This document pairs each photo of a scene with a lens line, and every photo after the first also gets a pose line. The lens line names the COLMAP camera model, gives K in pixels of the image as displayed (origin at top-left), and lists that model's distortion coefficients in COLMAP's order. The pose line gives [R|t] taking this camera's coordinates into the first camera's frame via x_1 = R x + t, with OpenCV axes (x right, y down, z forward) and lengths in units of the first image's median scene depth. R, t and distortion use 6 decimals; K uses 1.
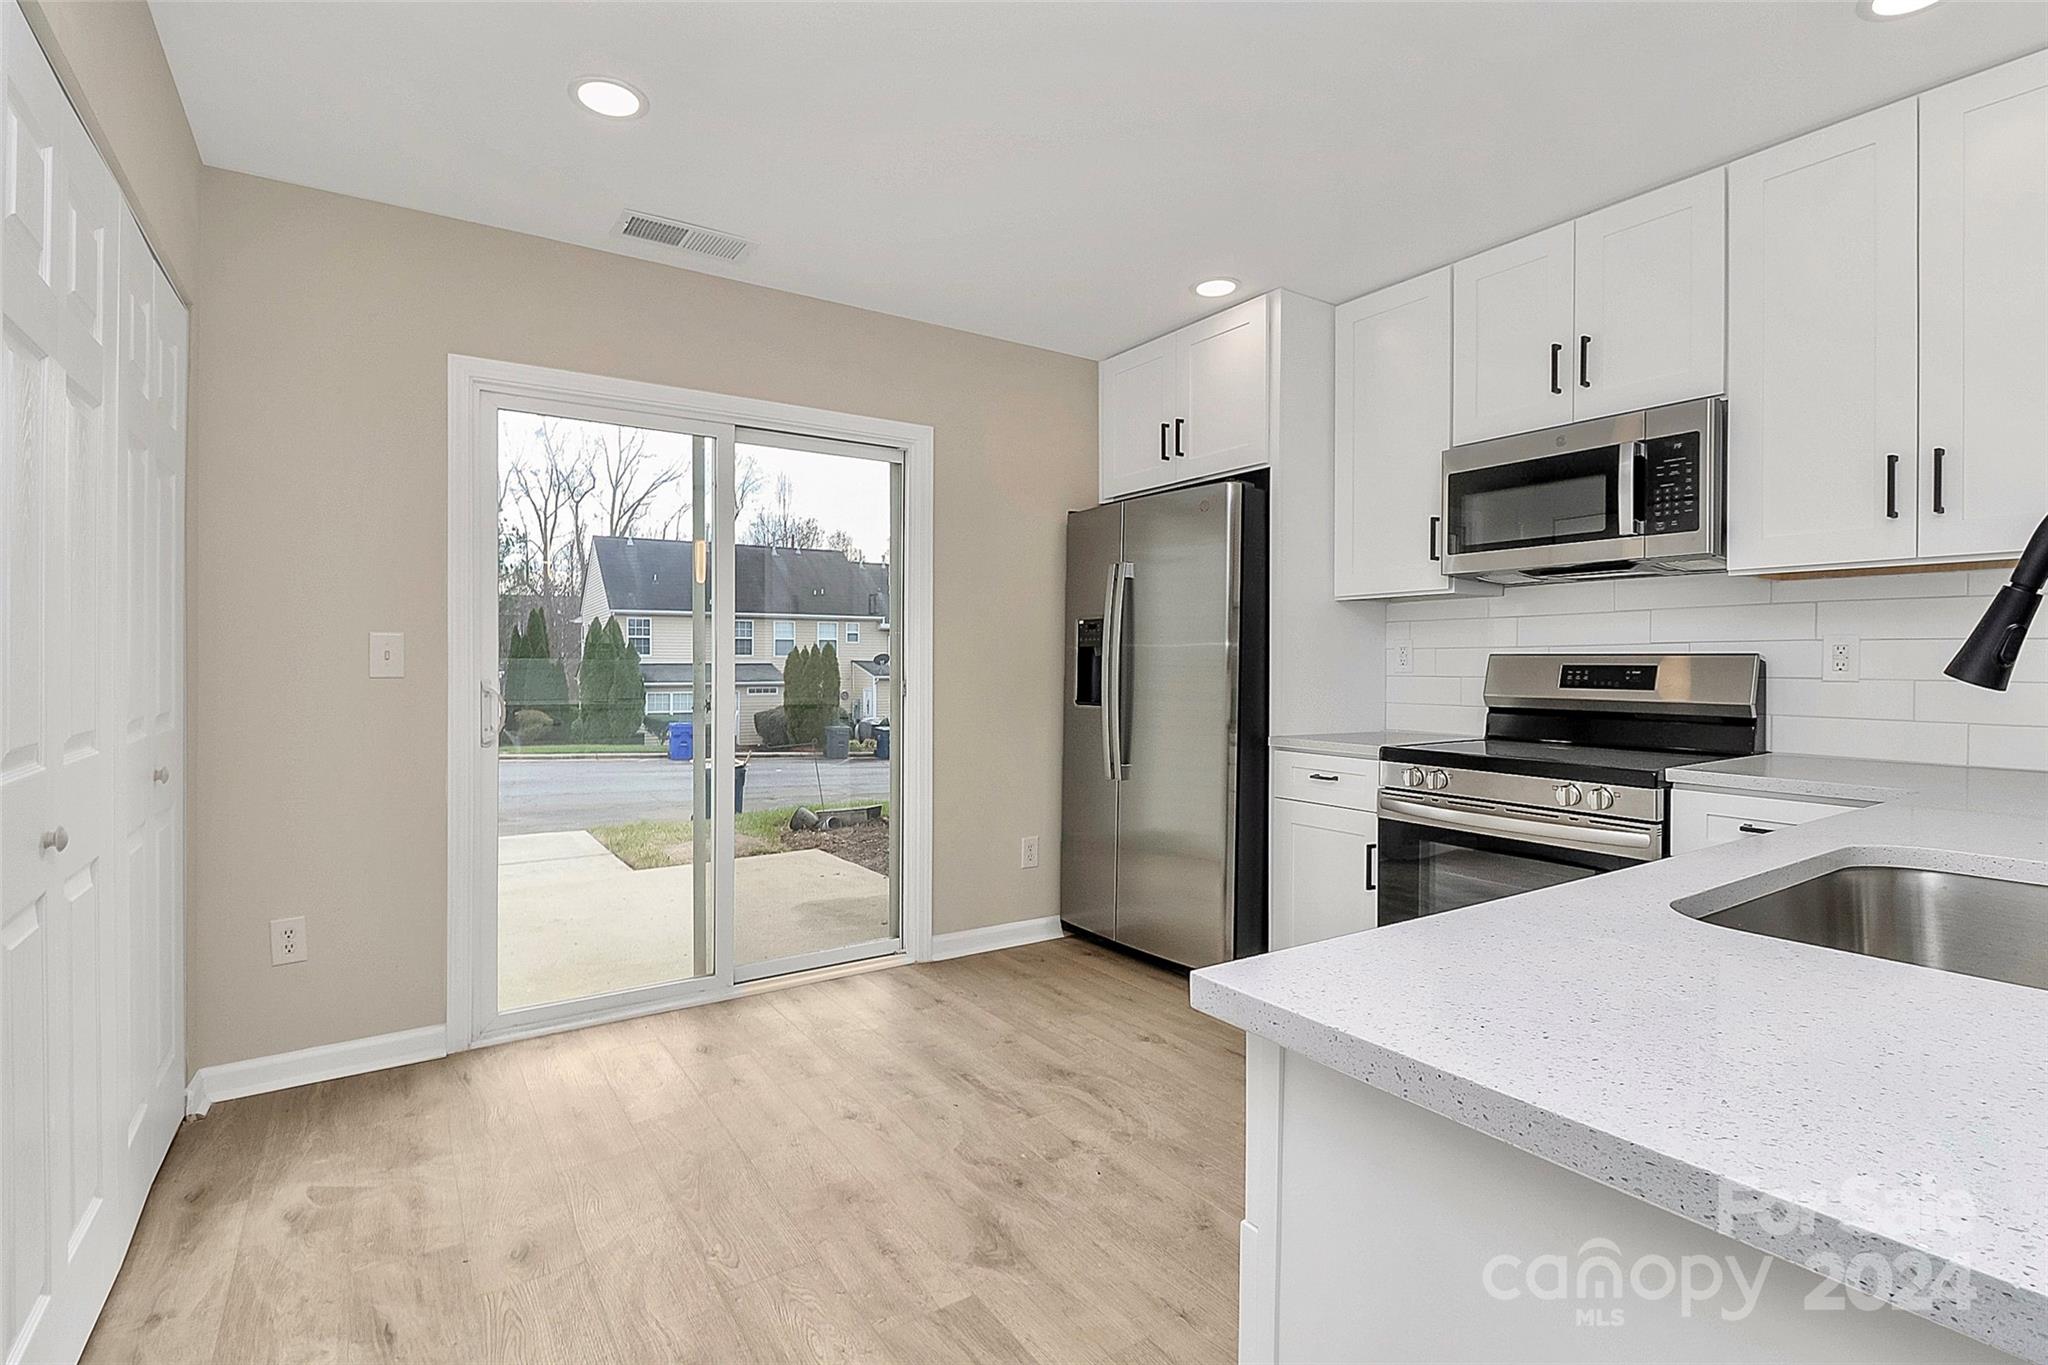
lens RADIAL K [[986.3, 0, 990.1], [0, 986.3, 658.6], [0, 0, 1]] dist [0.011415, -0.013807]
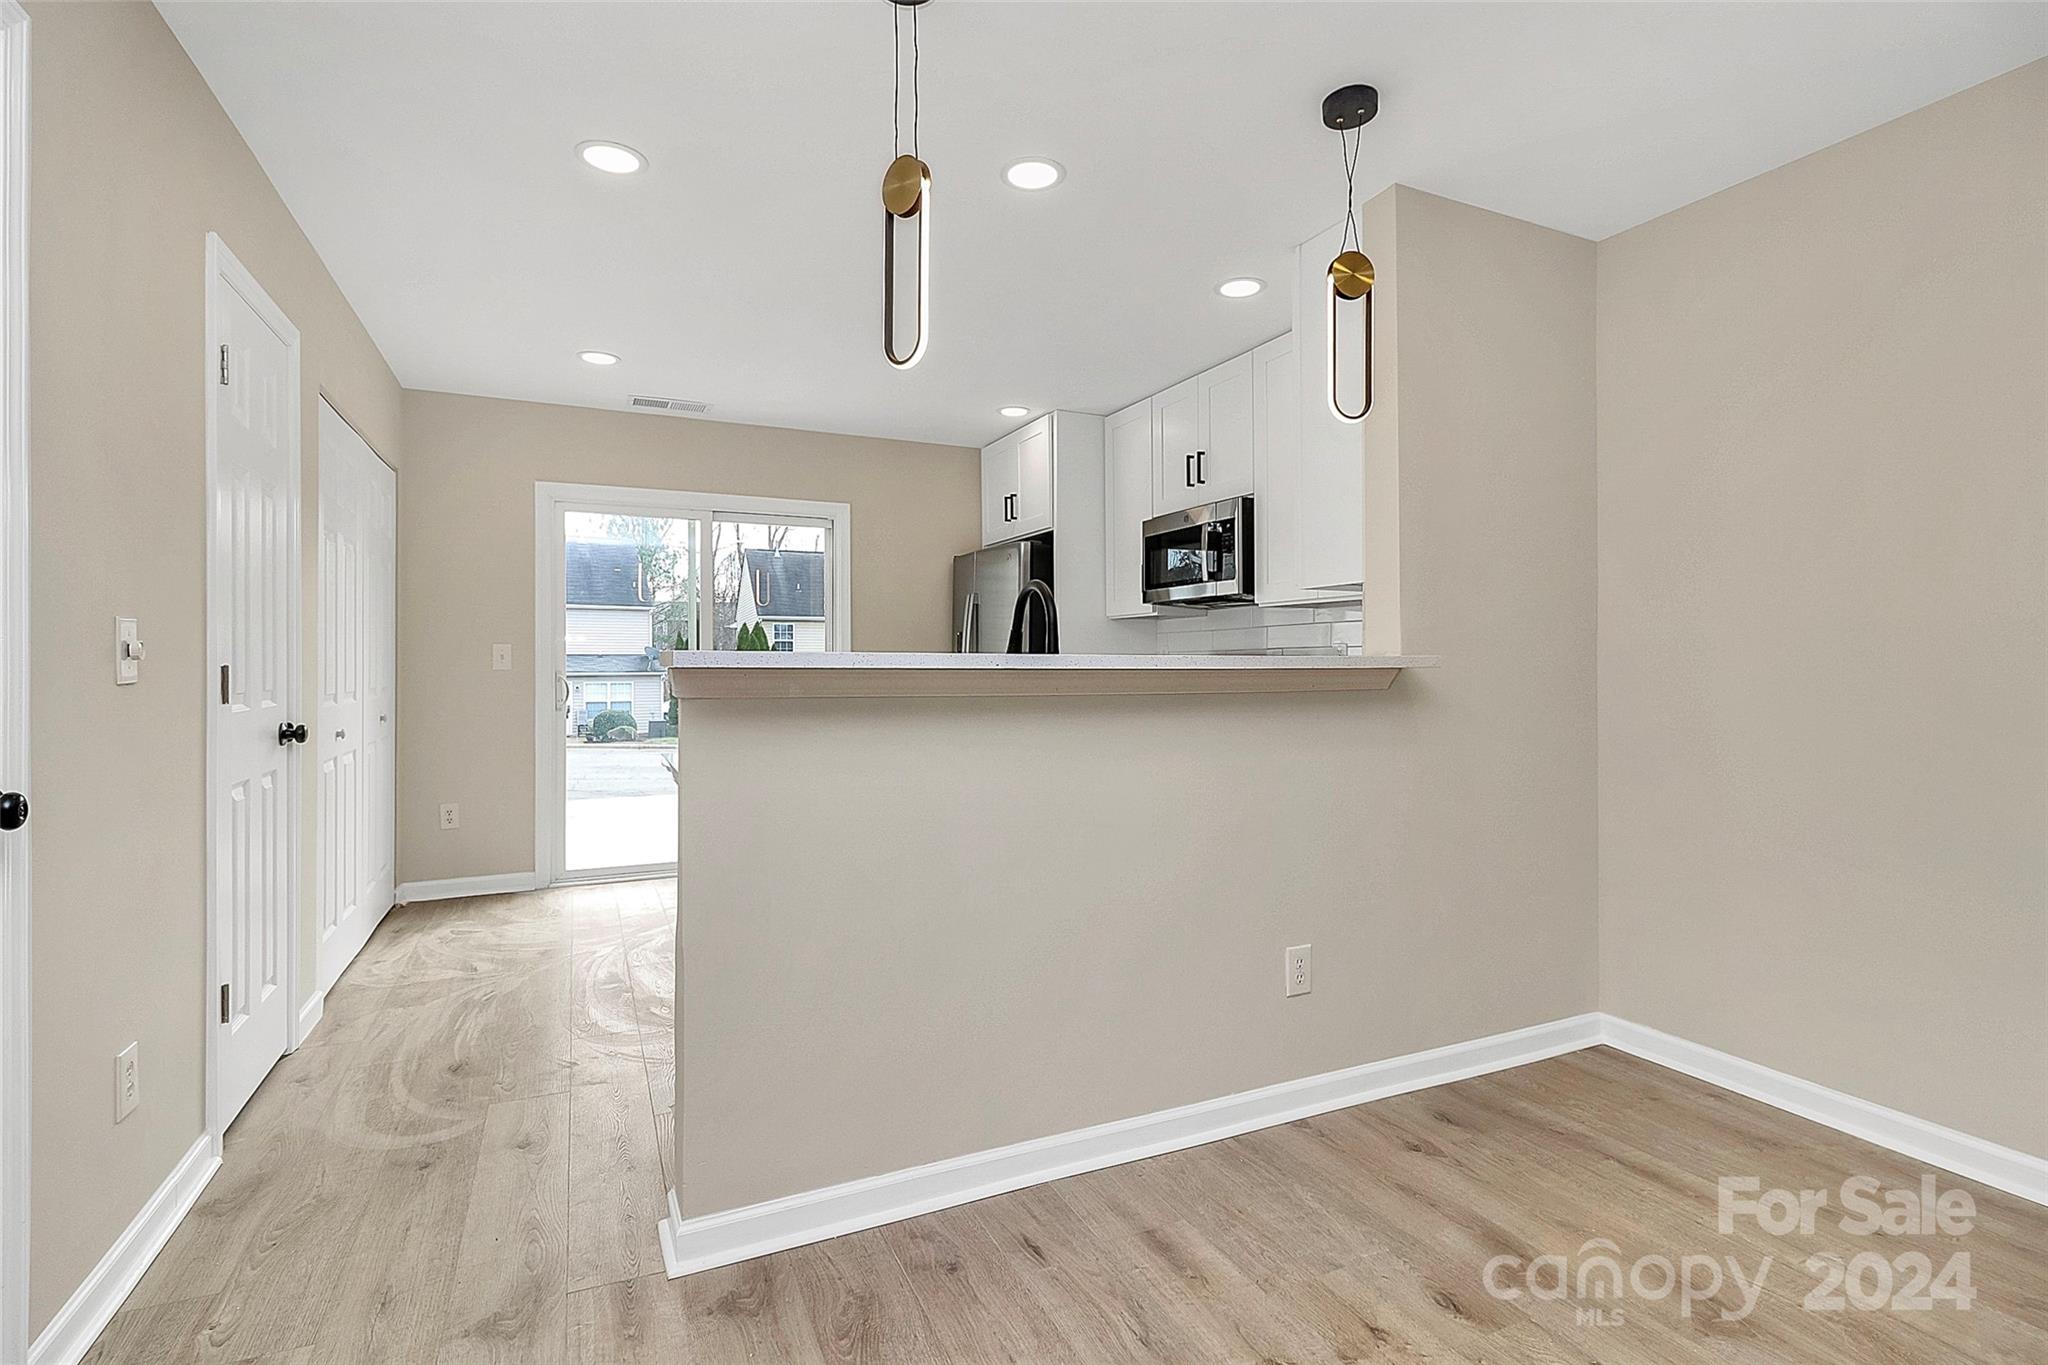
lens RADIAL K [[978.5, 0, 1023.1], [0, 978.5, 668.6], [0, 0, 1]] dist [-0.028378, 0.000160]
pose [[0.992447, 0.005722, -0.122539, 0.497294], [-0.004921, 0.999964, 0.006841, 0.006898], [0.122574, -0.006187, 0.992440, -0.563712]]
